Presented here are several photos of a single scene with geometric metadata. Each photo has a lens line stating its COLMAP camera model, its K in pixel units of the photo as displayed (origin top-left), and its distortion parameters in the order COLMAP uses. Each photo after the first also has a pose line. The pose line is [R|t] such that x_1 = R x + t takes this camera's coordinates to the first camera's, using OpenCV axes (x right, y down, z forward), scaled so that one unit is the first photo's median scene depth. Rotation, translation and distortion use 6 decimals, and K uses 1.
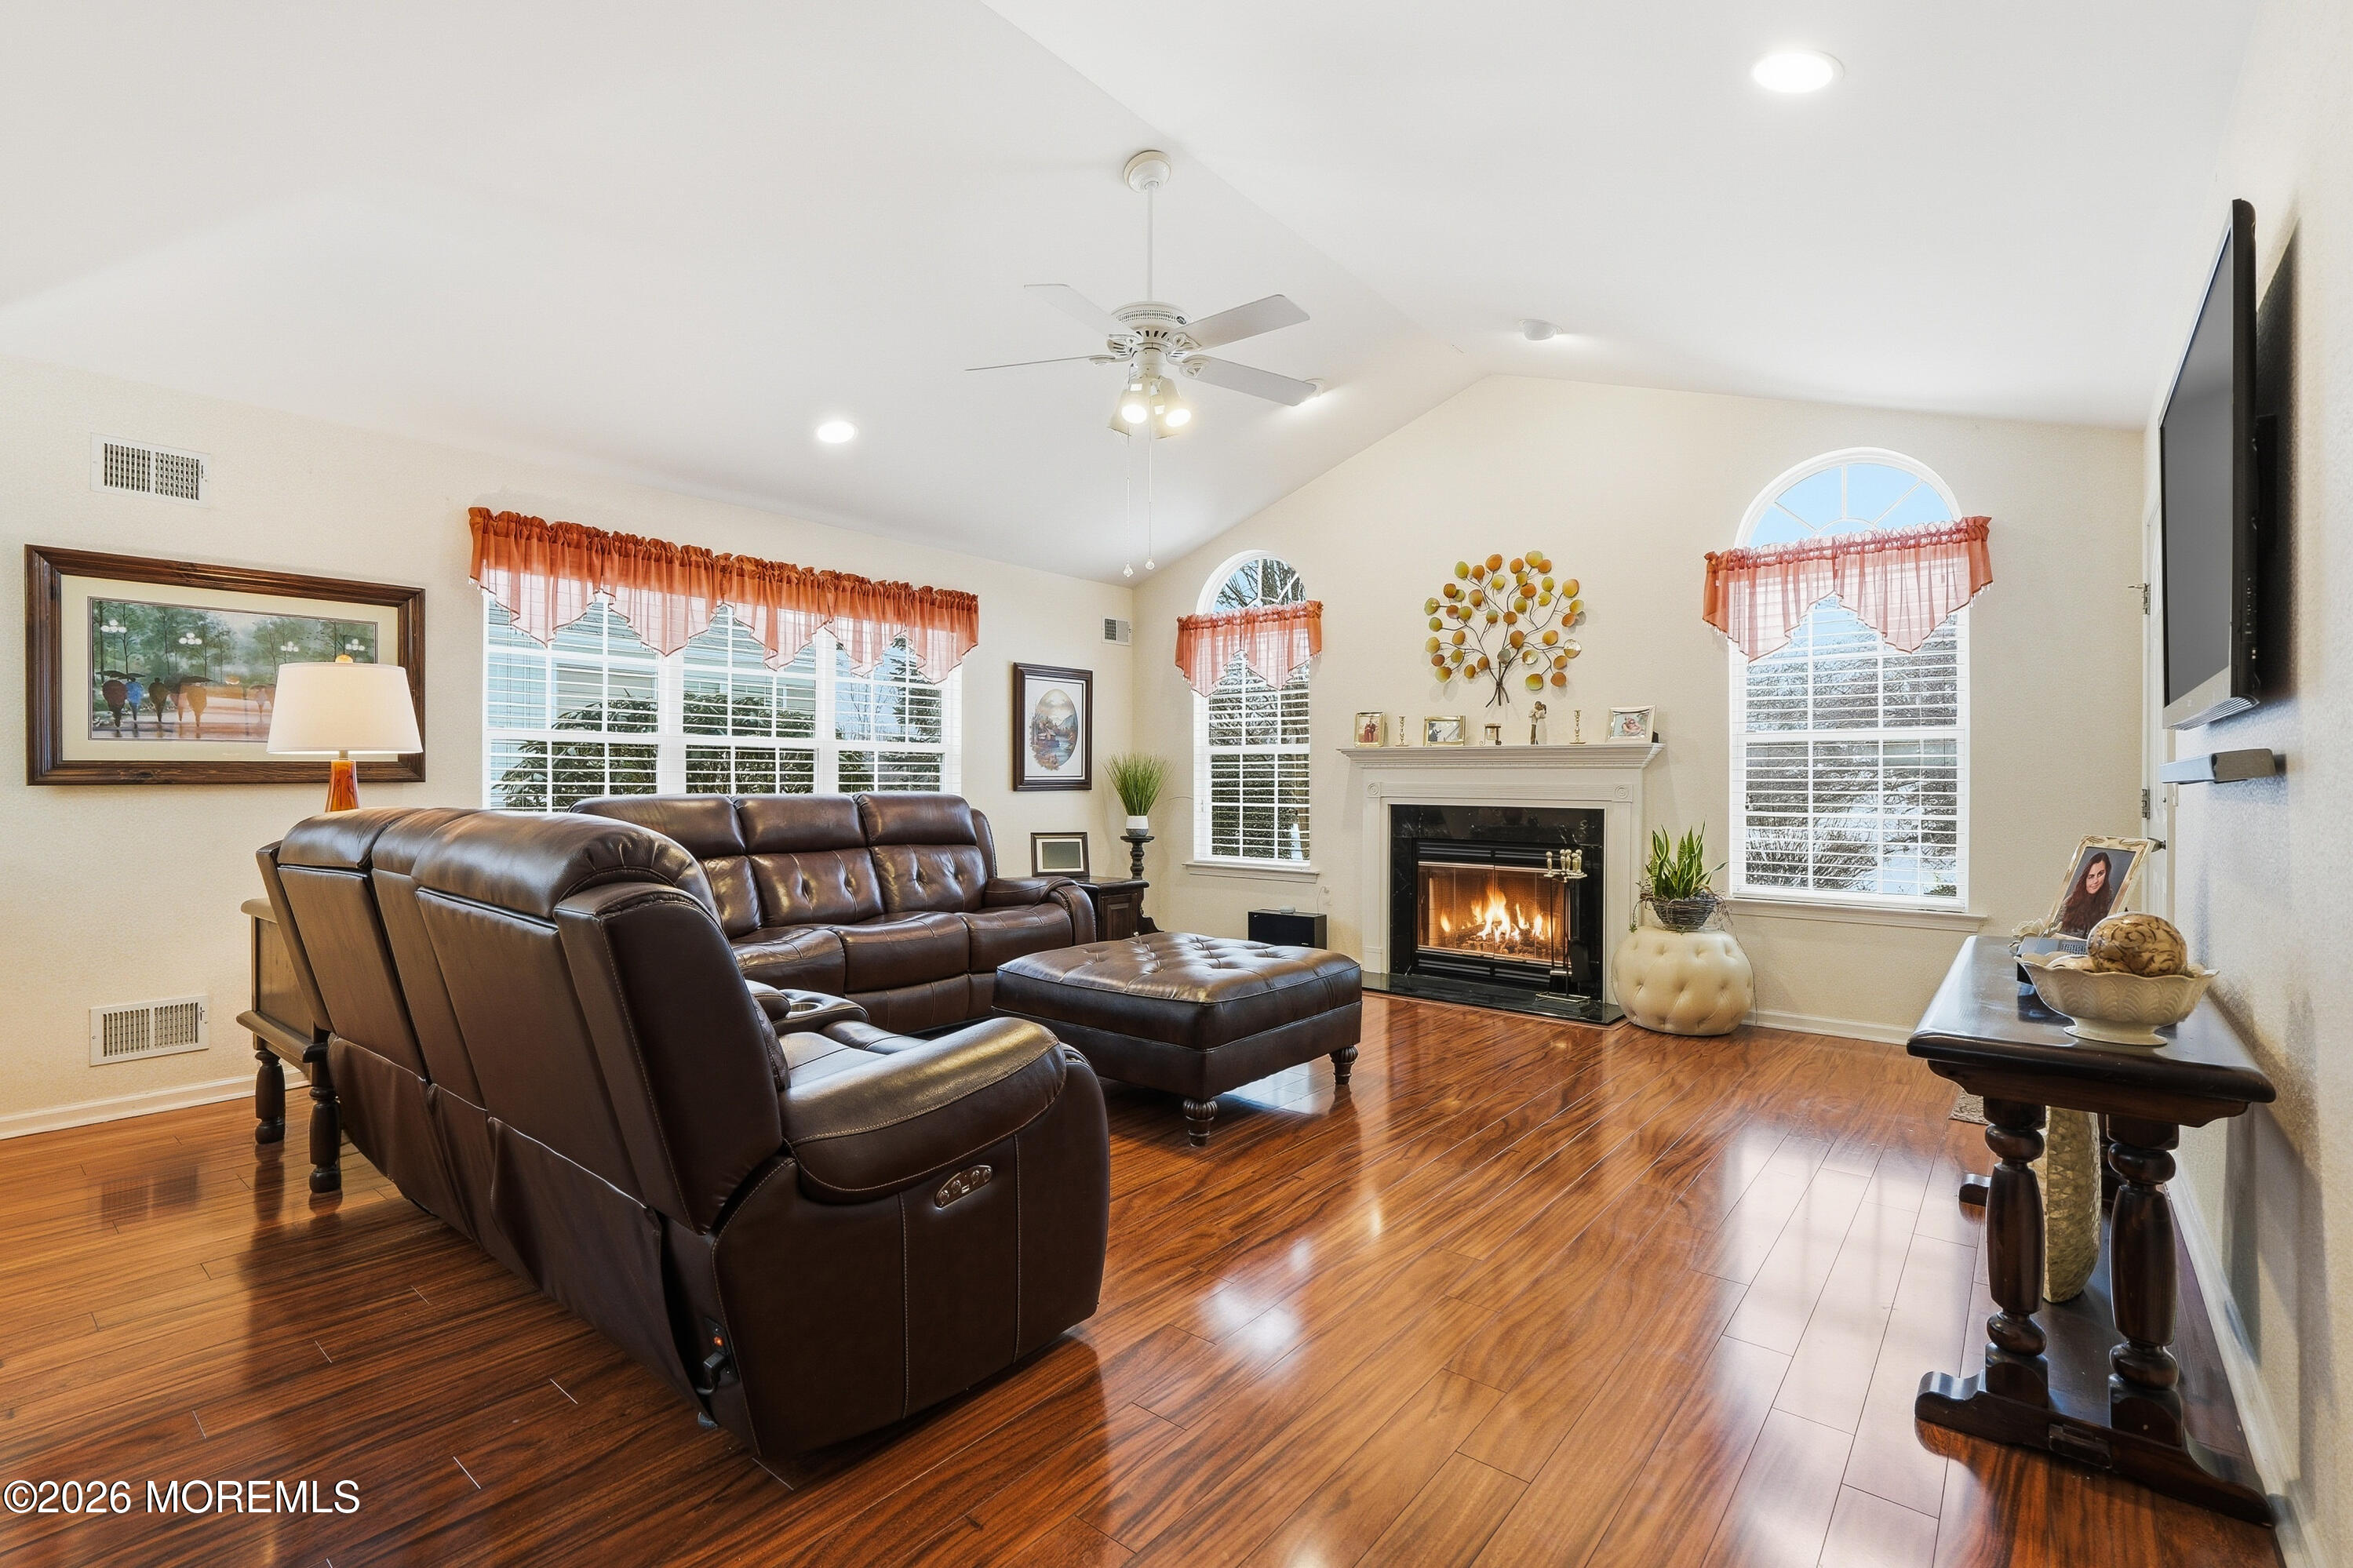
lens RADIAL K [[1056.3, 0, 1164.8], [0, 1056.3, 785.0], [0, 0, 1]] dist [-0.002892, 0.001966]
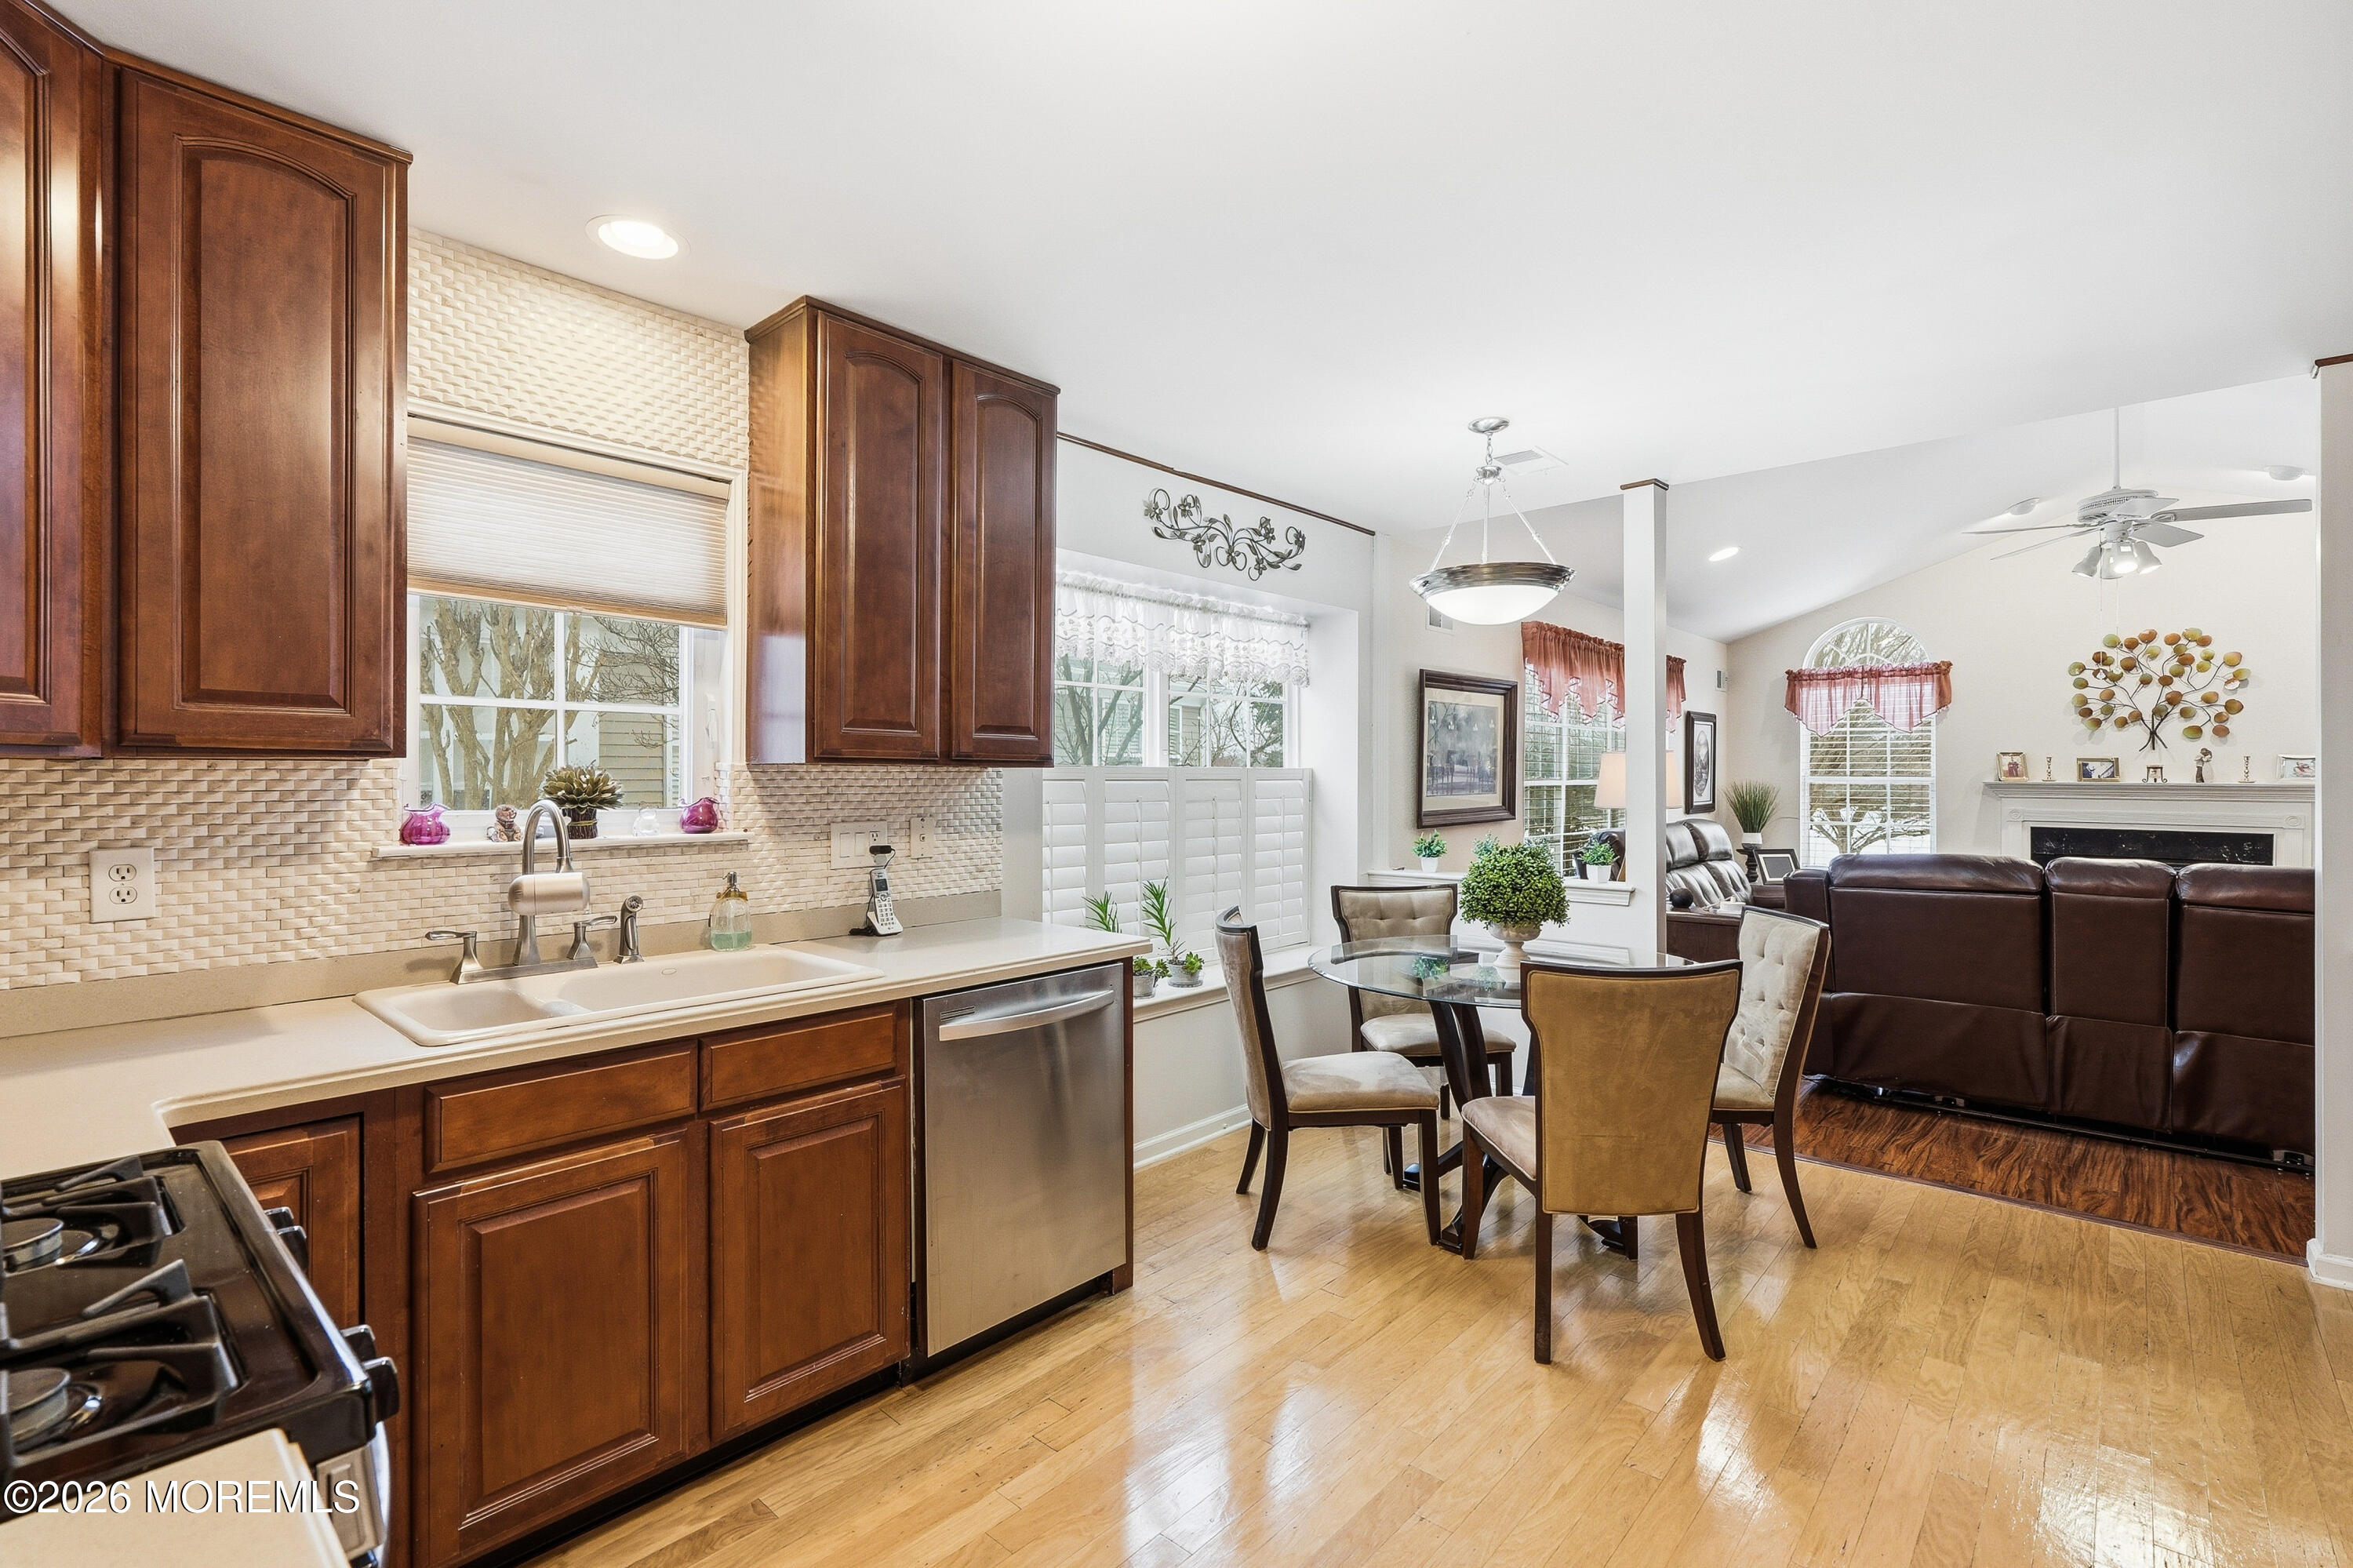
lens RADIAL K [[1056.5, 0, 1189.3], [0, 1056.5, 775.6], [0, 0, 1]] dist [-0.002892, 0.001966]
pose [[0.998878, -0.000768, -0.047349, -0.774285], [0.000466, 0.999980, -0.006382, -0.037894], [0.047353, 0.006353, 0.998858, -0.307604]]
